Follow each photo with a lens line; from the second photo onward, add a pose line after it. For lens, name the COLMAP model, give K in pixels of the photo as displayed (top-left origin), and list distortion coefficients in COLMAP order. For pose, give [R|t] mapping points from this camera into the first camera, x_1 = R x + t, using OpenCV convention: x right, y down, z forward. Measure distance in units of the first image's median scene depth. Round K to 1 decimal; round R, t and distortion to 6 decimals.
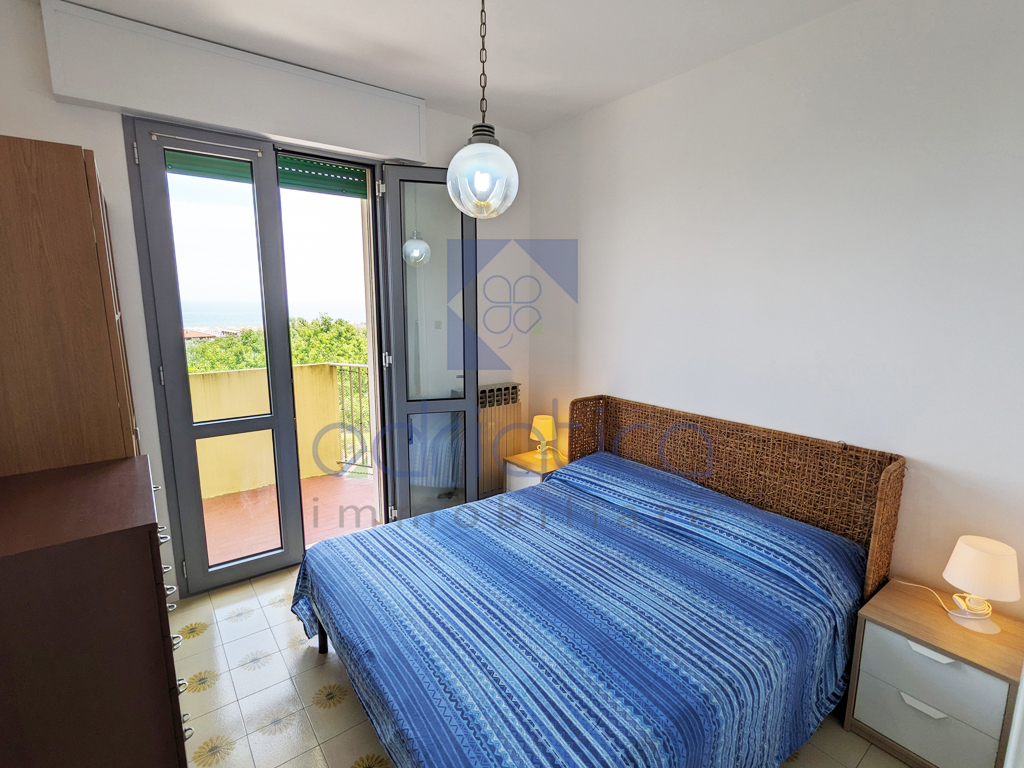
lens RADIAL K [[482.3, 0, 516.1], [0, 482.3, 383.7], [0, 0, 1]] dist [-0.000670, 0.001513]
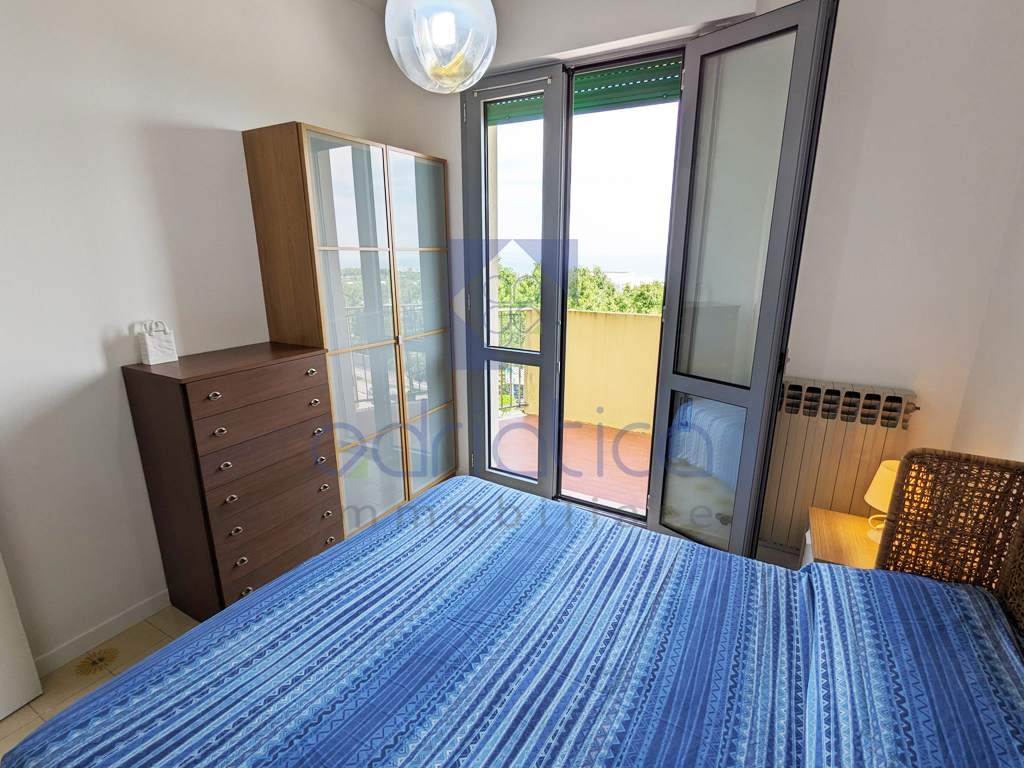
lens RADIAL K [[482.3, 0, 509.1], [0, 482.3, 387.7], [0, 0, 1]] dist [-0.000670, 0.001513]
pose [[0.401052, 0.247436, -0.882005, 0.400094], [-0.153329, 0.967378, 0.201666, -0.062672], [0.903132, 0.054358, 0.425908, 0.511435]]
